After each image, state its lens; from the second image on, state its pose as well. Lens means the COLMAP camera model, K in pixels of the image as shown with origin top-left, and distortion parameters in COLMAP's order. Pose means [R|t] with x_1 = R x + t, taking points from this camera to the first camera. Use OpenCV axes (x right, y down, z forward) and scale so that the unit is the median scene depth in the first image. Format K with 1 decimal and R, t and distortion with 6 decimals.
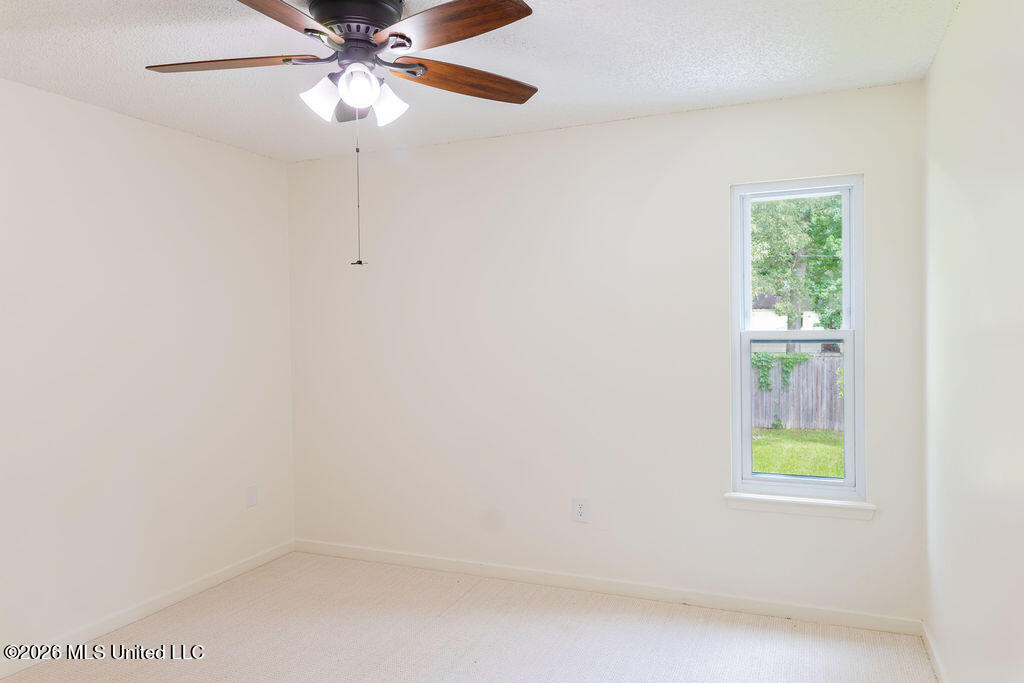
lens RADIAL K [[721.1, 0, 513.4], [0, 721.1, 339.7], [0, 0, 1]] dist [0.002963, -0.008812]
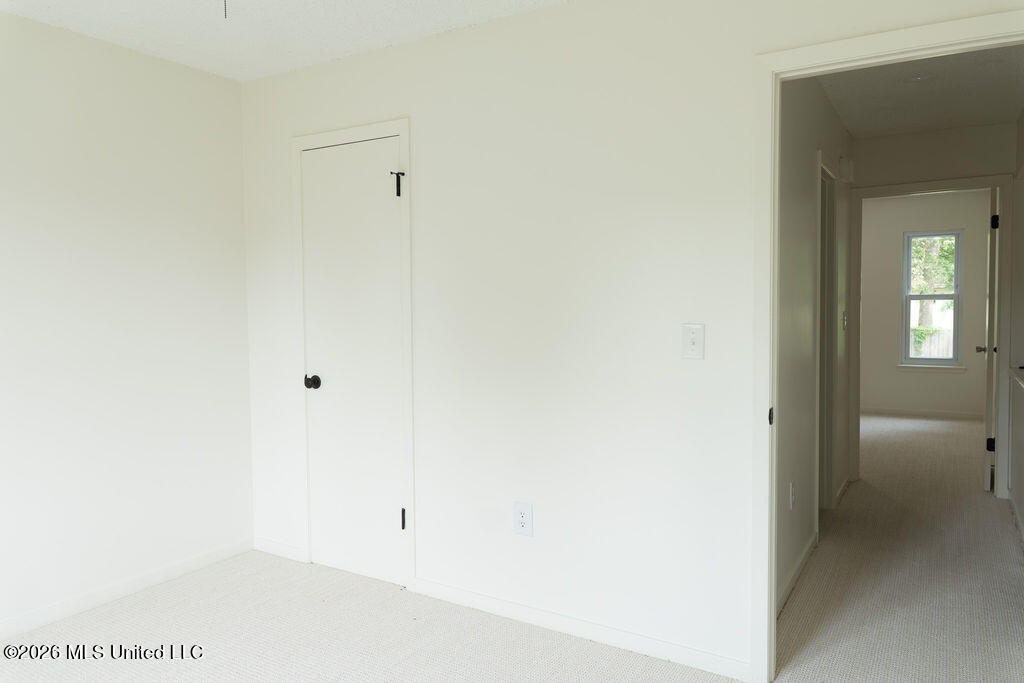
lens RADIAL K [[721.1, 0, 513.0], [0, 721.1, 343.9], [0, 0, 1]] dist [0.002963, -0.008812]
pose [[0.989101, 0.007591, -0.147043, -0.090208], [-0.002496, 0.999391, 0.034804, 0.010572], [0.147217, -0.034058, 0.988518, -0.225490]]
